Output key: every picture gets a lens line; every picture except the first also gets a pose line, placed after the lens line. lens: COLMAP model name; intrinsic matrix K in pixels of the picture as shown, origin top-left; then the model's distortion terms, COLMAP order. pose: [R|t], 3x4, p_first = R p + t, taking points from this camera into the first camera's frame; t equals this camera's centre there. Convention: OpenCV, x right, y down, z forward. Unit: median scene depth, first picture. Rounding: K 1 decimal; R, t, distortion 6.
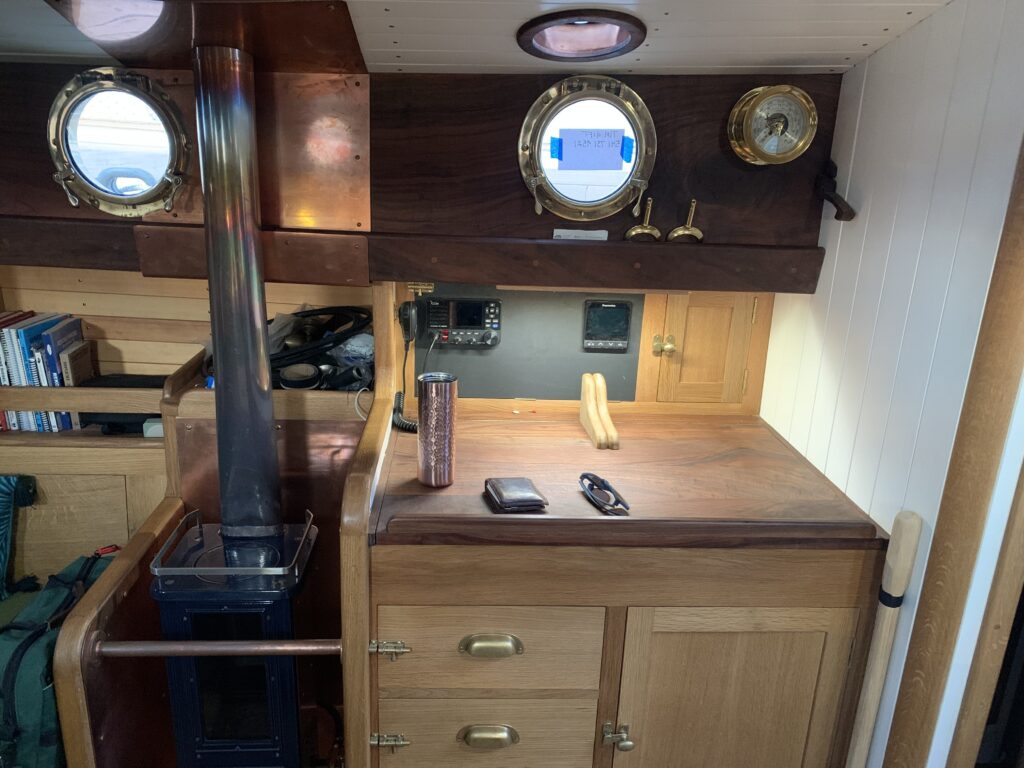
lens RADIAL K [[745.7, 0, 512.0], [0, 745.7, 384.0], [0, 0, 1]] dist [0.066258, -0.000203]
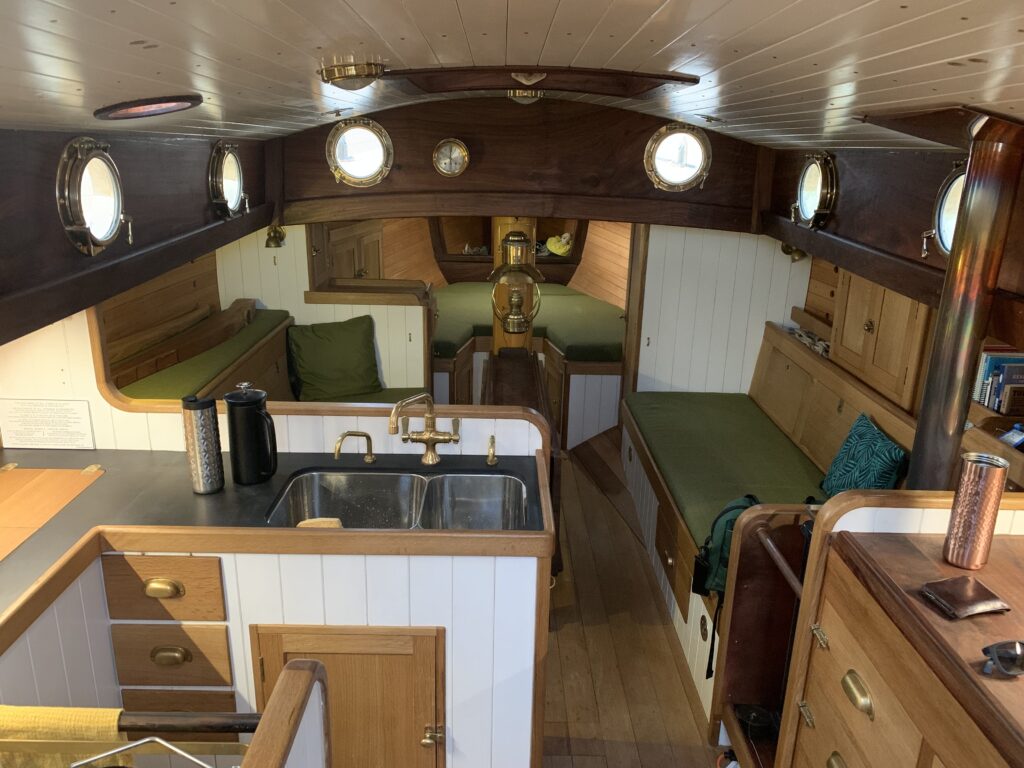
lens RADIAL K [[781.7, 0, 512.0], [0, 781.7, 384.0], [0, 0, 1]] dist [0.000658, -0.001865]
pose [[-0.001011, 0.270334, -0.962766, 0.660755], [-0.312540, 0.914451, 0.257095, -0.132385], [0.949904, 0.301163, 0.083566, 0.222366]]
